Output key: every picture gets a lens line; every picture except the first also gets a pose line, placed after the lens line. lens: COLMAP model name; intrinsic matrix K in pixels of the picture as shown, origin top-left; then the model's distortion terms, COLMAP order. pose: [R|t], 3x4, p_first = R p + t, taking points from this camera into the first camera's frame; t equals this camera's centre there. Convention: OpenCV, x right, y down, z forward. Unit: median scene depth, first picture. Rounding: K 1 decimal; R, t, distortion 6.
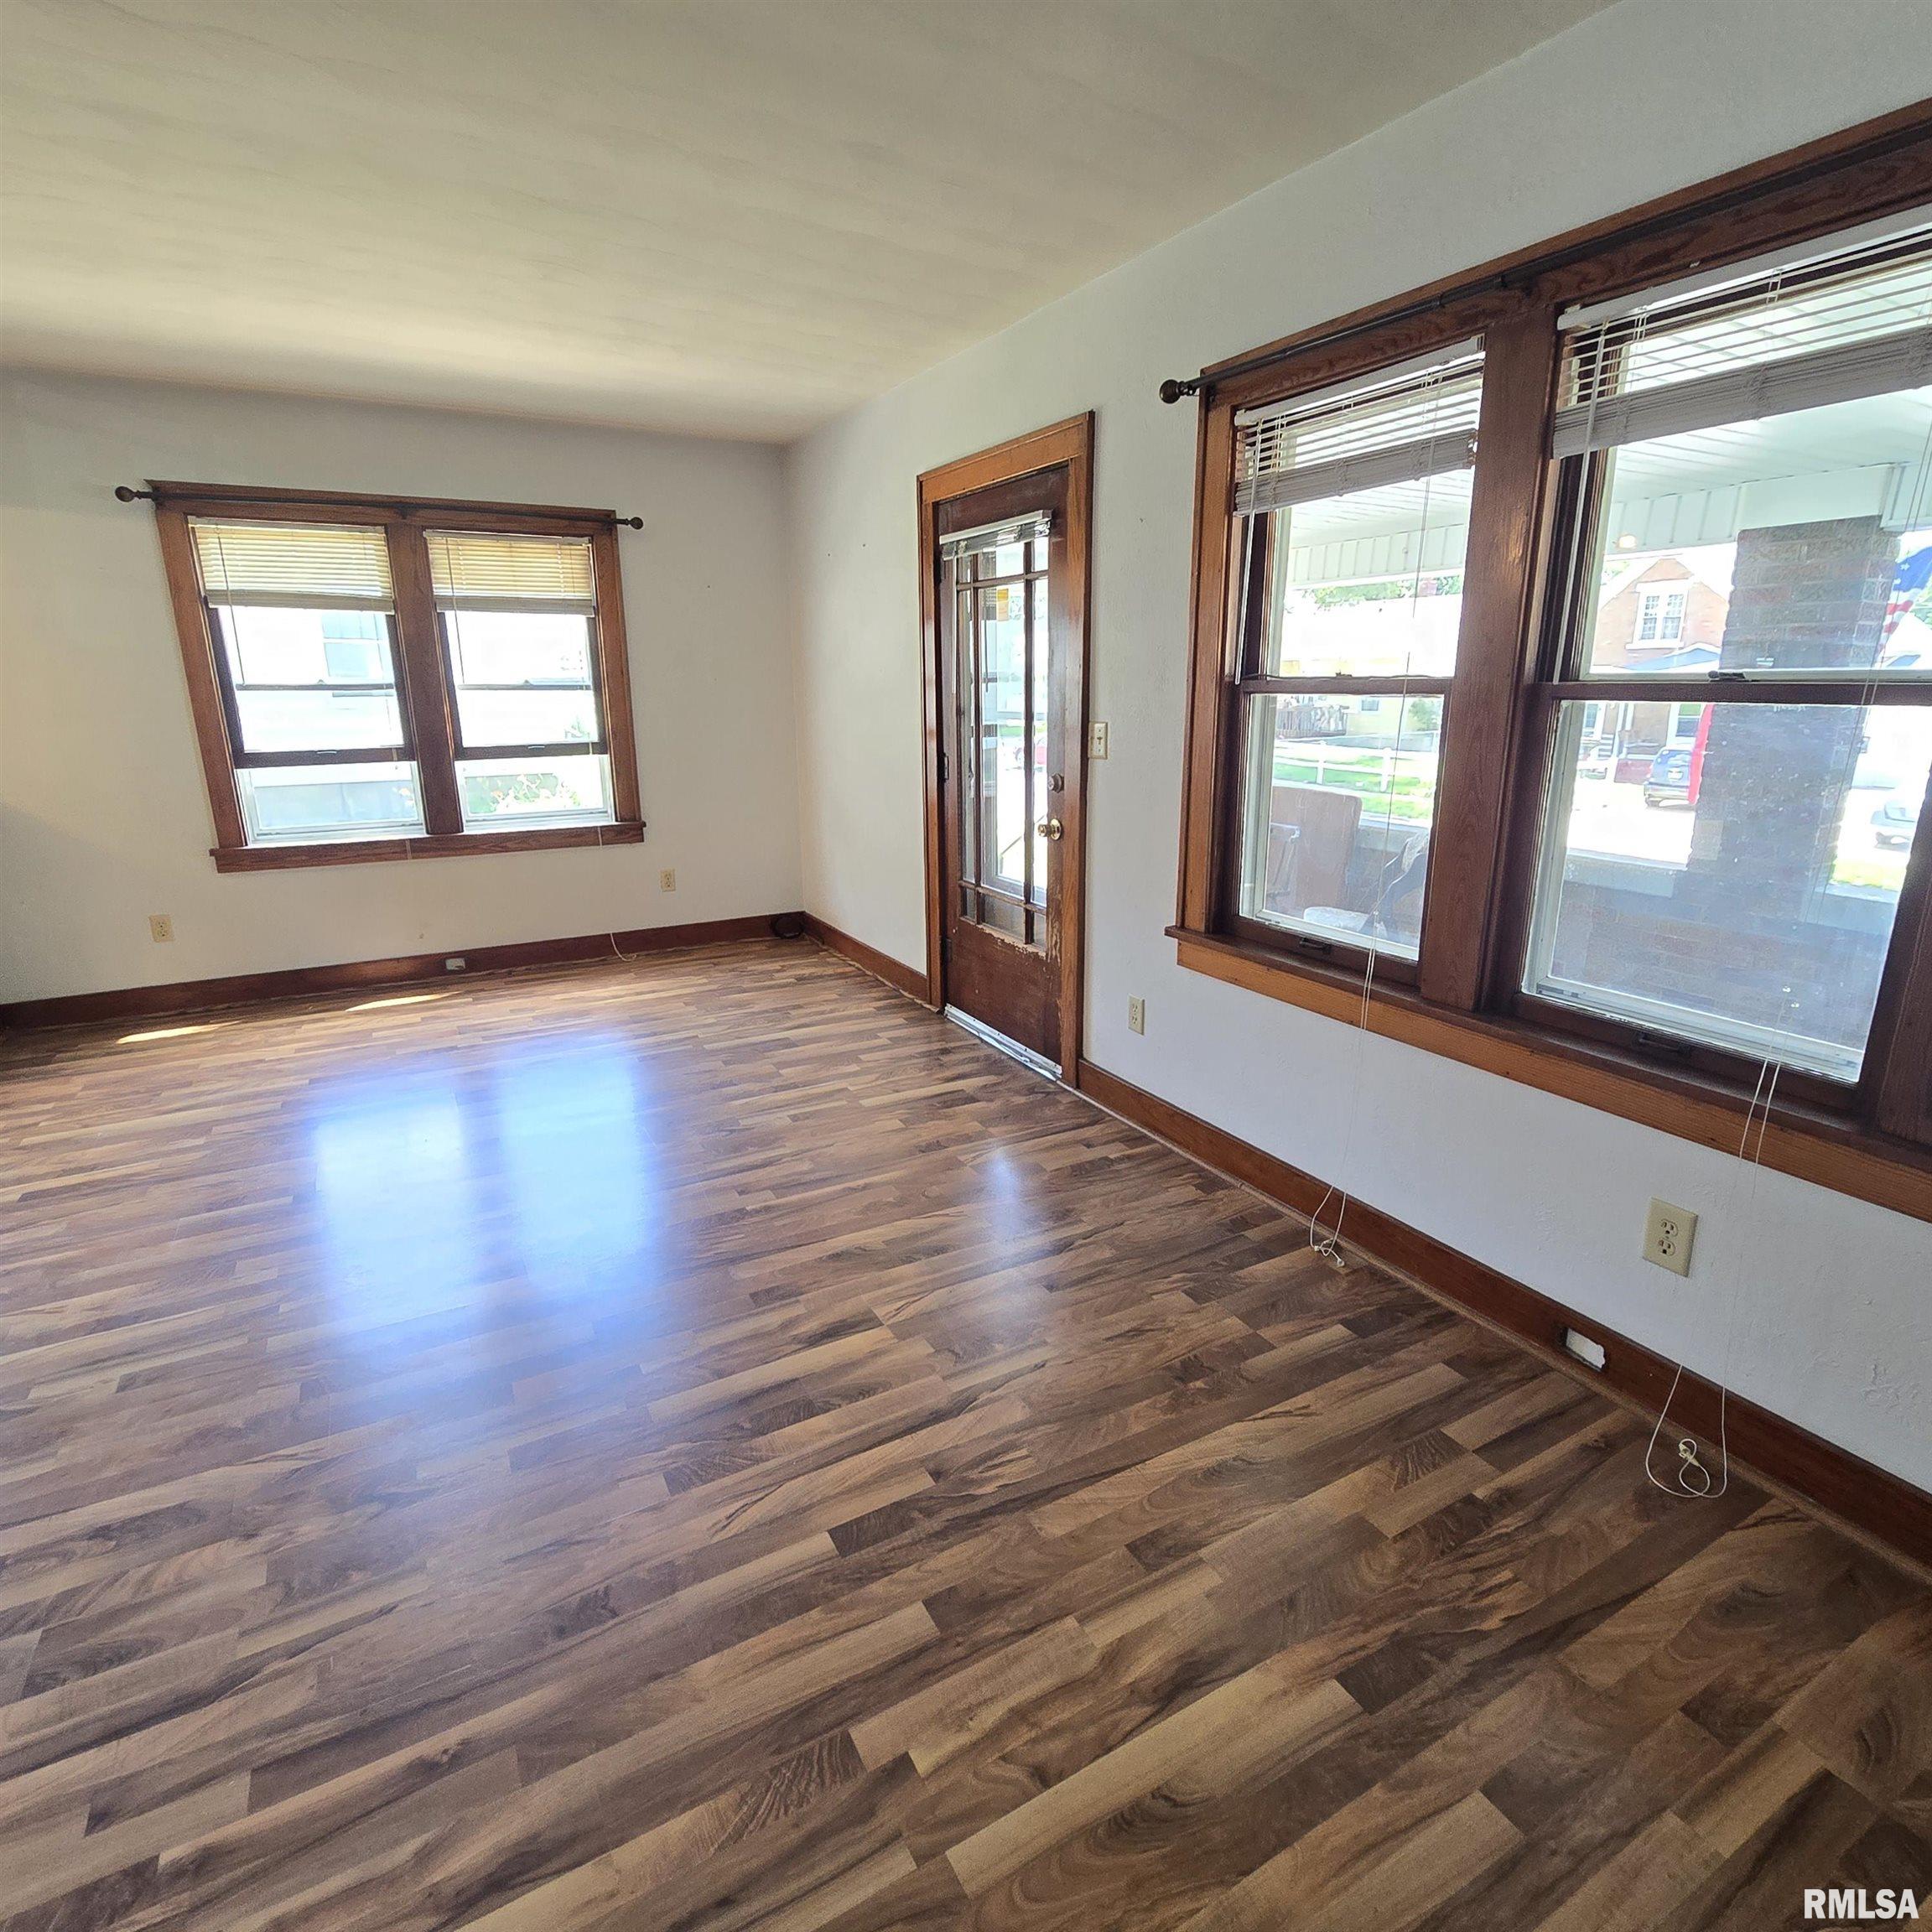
lens RADIAL K [[1058.6, 0, 963.6], [0, 1058.6, 972.6], [0, 0, 1]] dist [-0.000342, -0.002113]
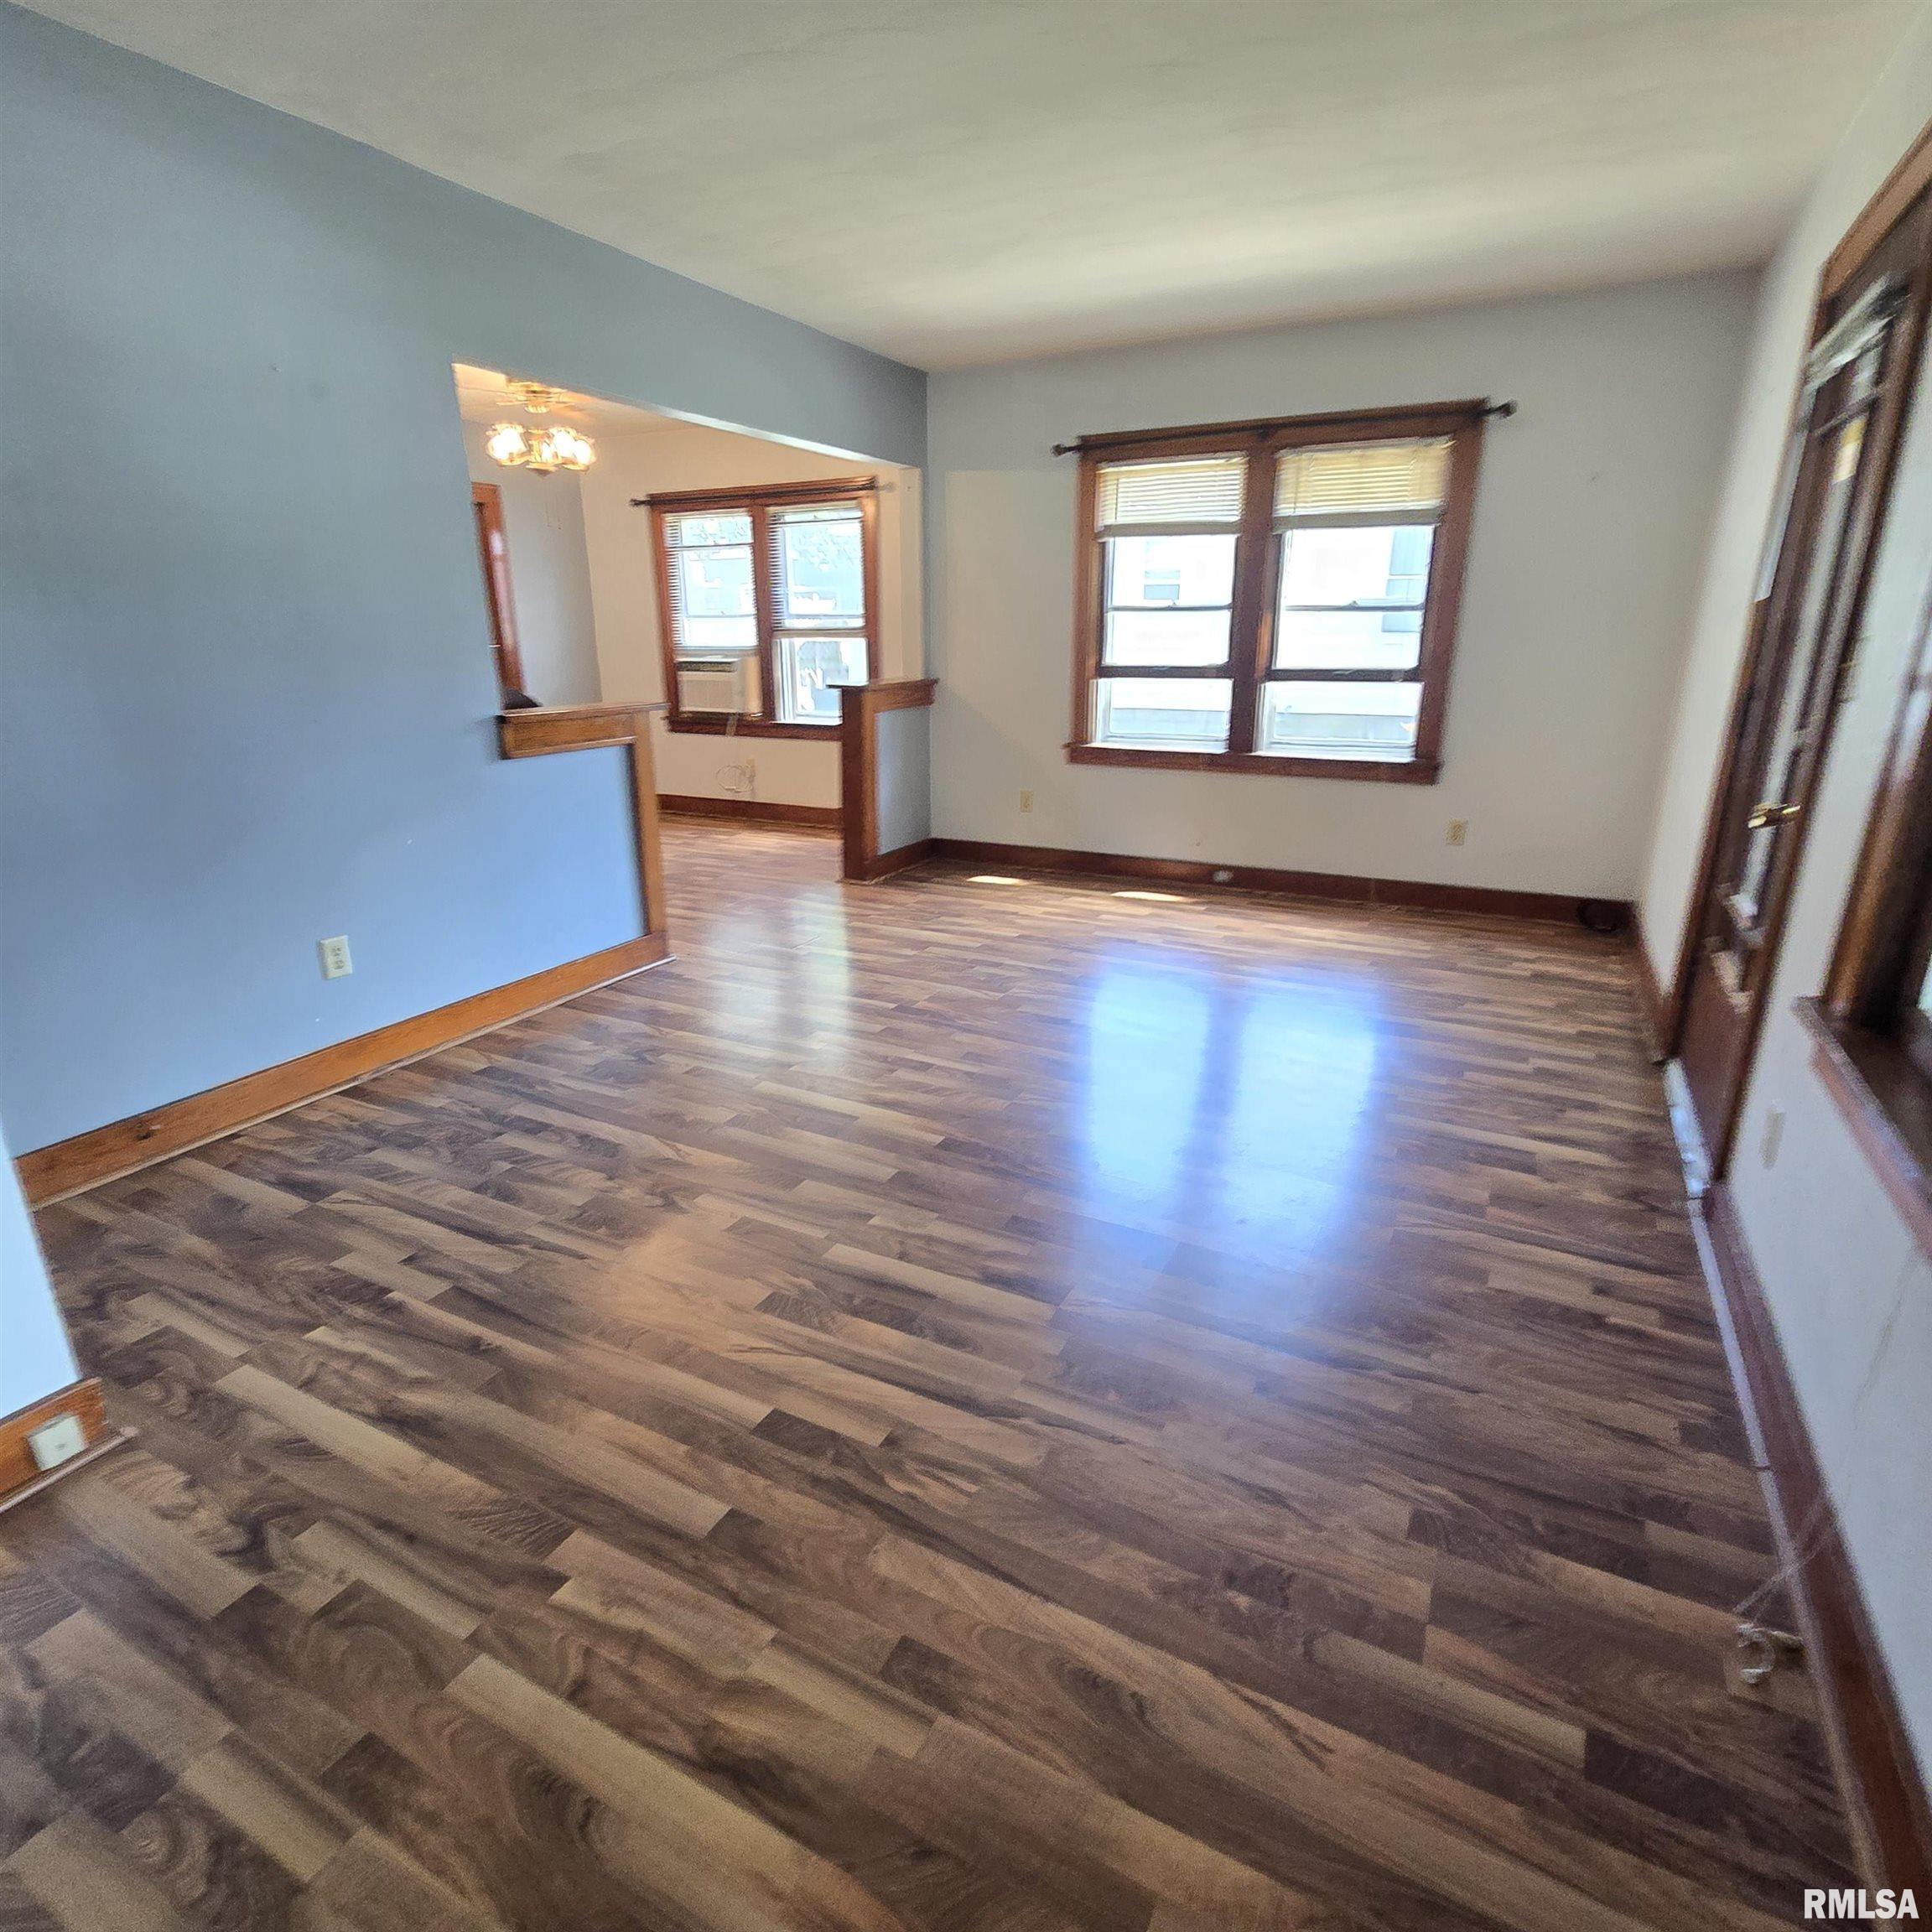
lens RADIAL K [[1051.8, 0, 962.5], [0, 1051.8, 978.4], [0, 0, 1]] dist [0.000857, -0.002454]
pose [[0.552834, 0.265316, -0.789925, 0.294103], [-0.221613, 0.960632, 0.167555, -0.036036], [0.803282, 0.082427, 0.589867, 0.227666]]
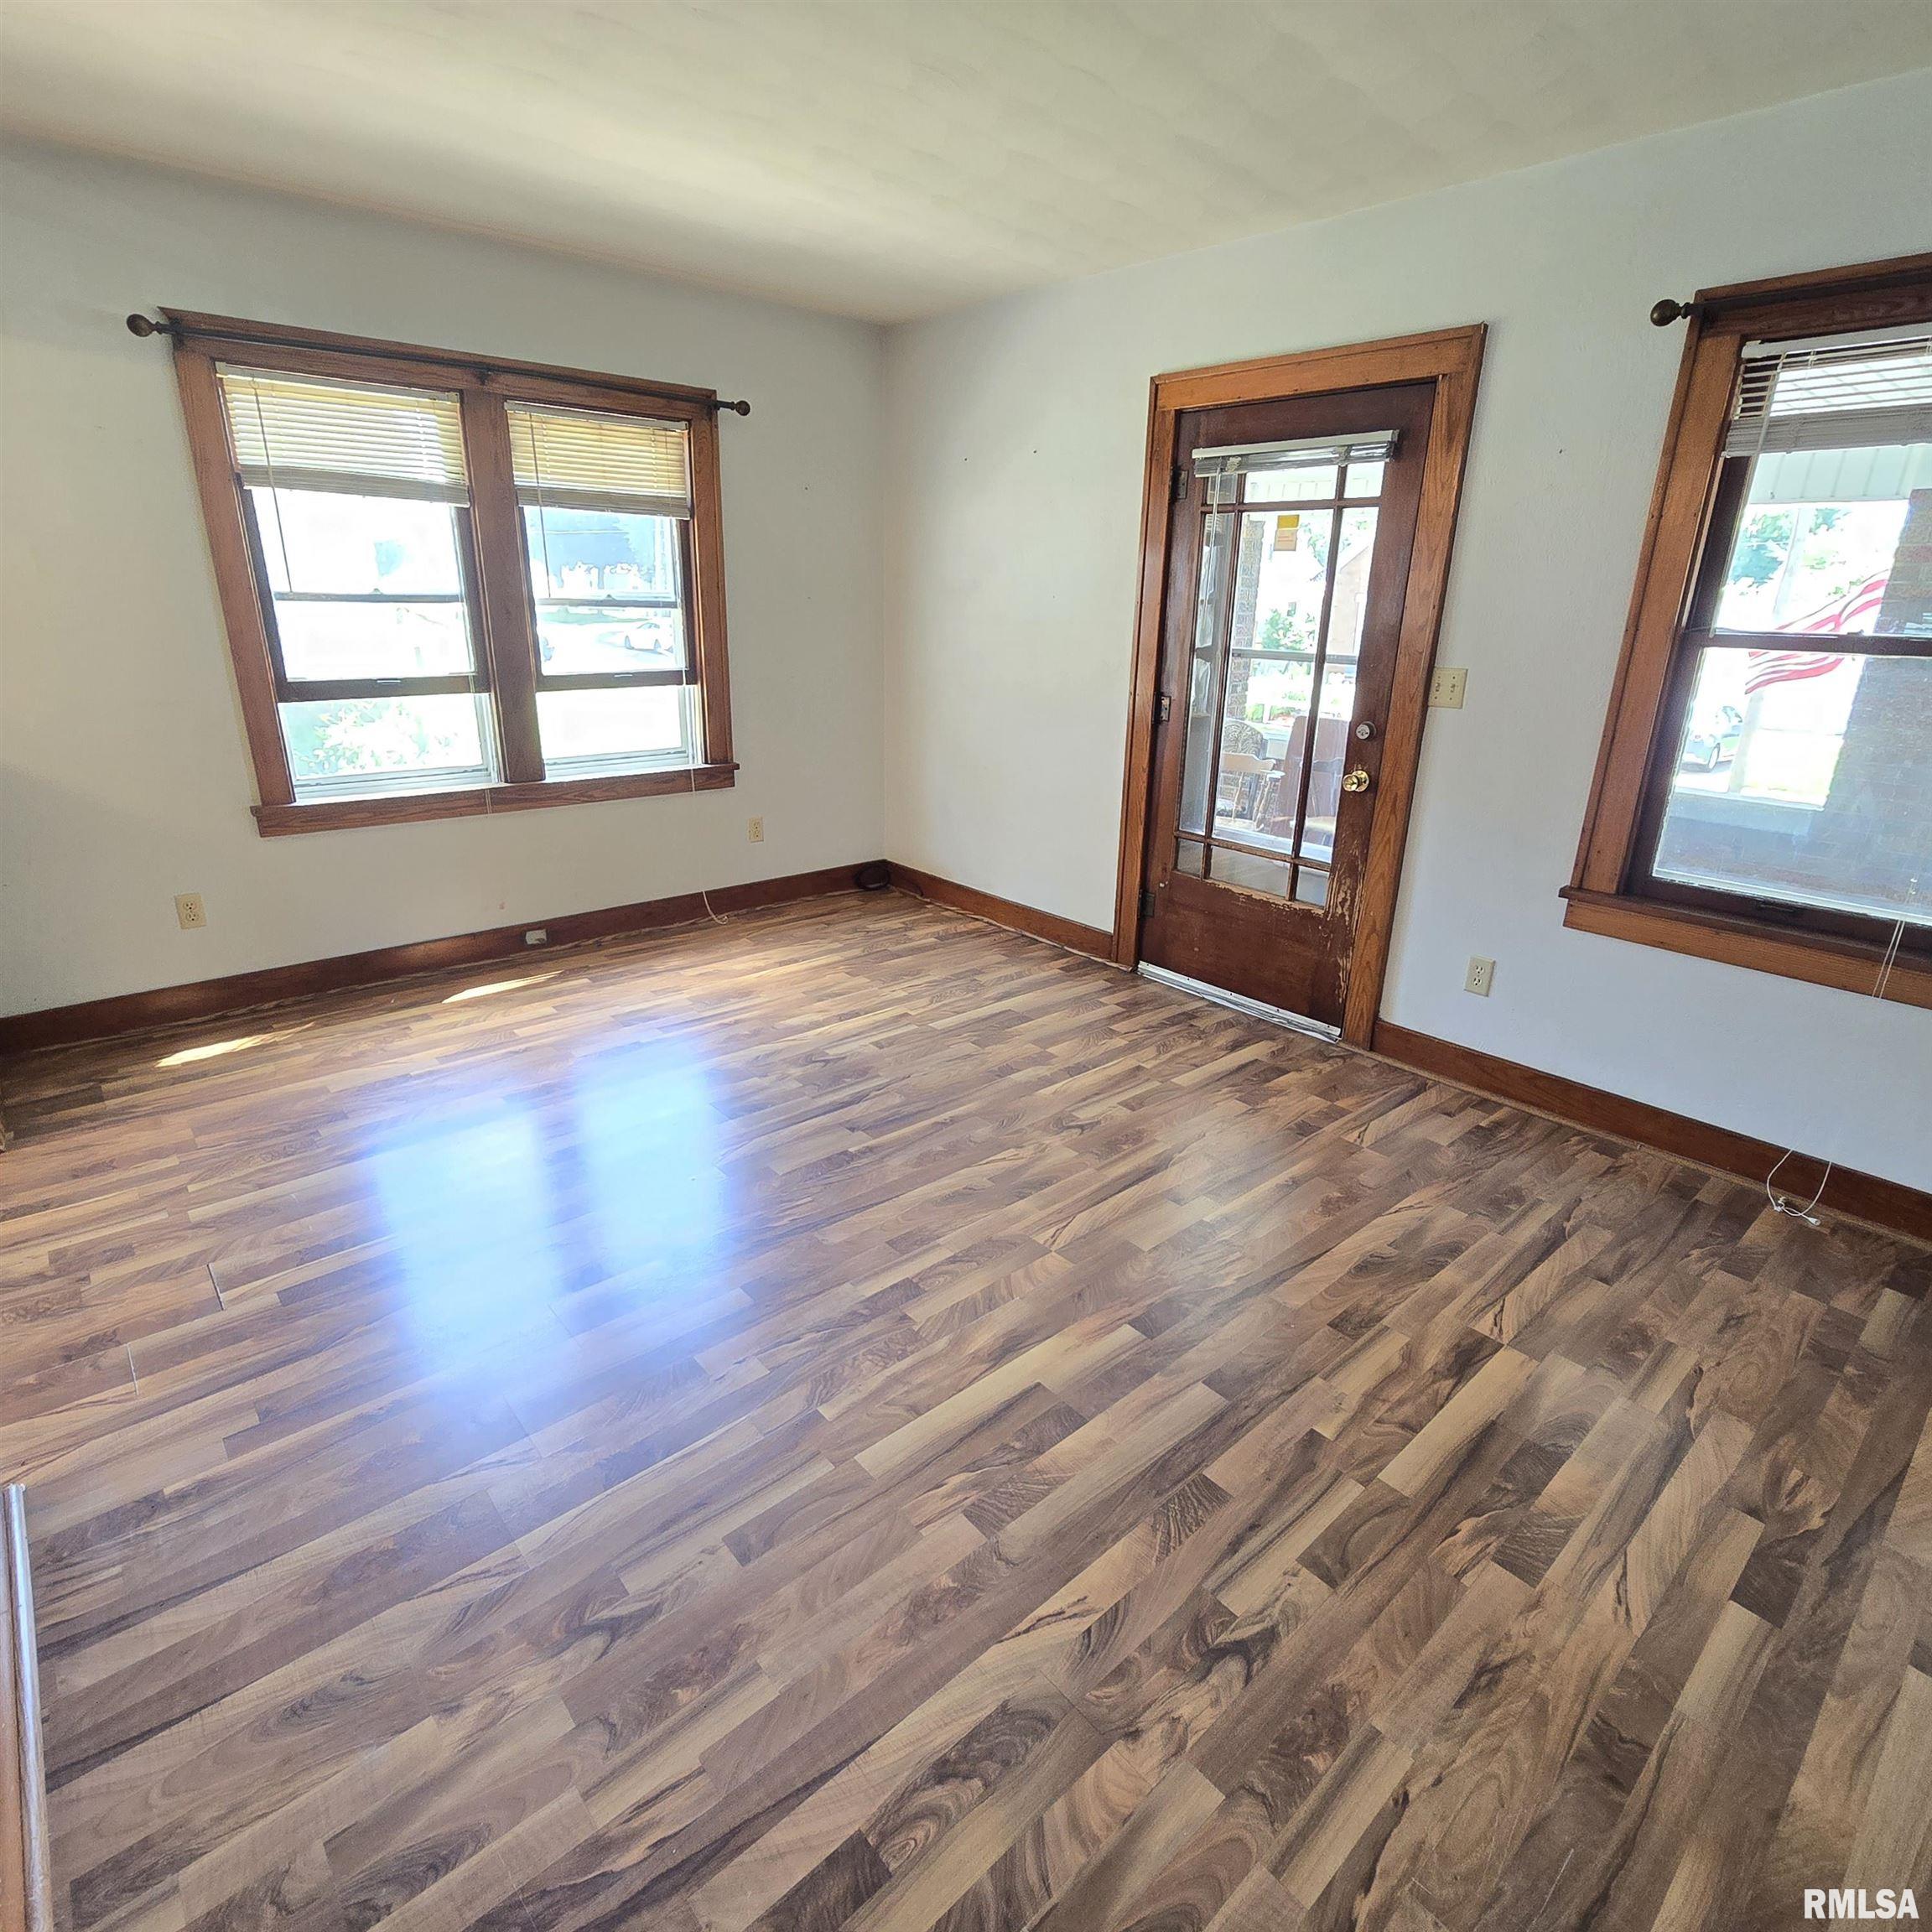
lens RADIAL K [[1058.6, 0, 963.6], [0, 1058.6, 972.6], [0, 0, 1]] dist [-0.000342, -0.002113]
pose [[0.975575, -0.047527, 0.214462, -0.417678], [0.031109, 0.996366, 0.079294, -0.045625], [-0.217451, -0.070685, 0.973508, 0.131285]]
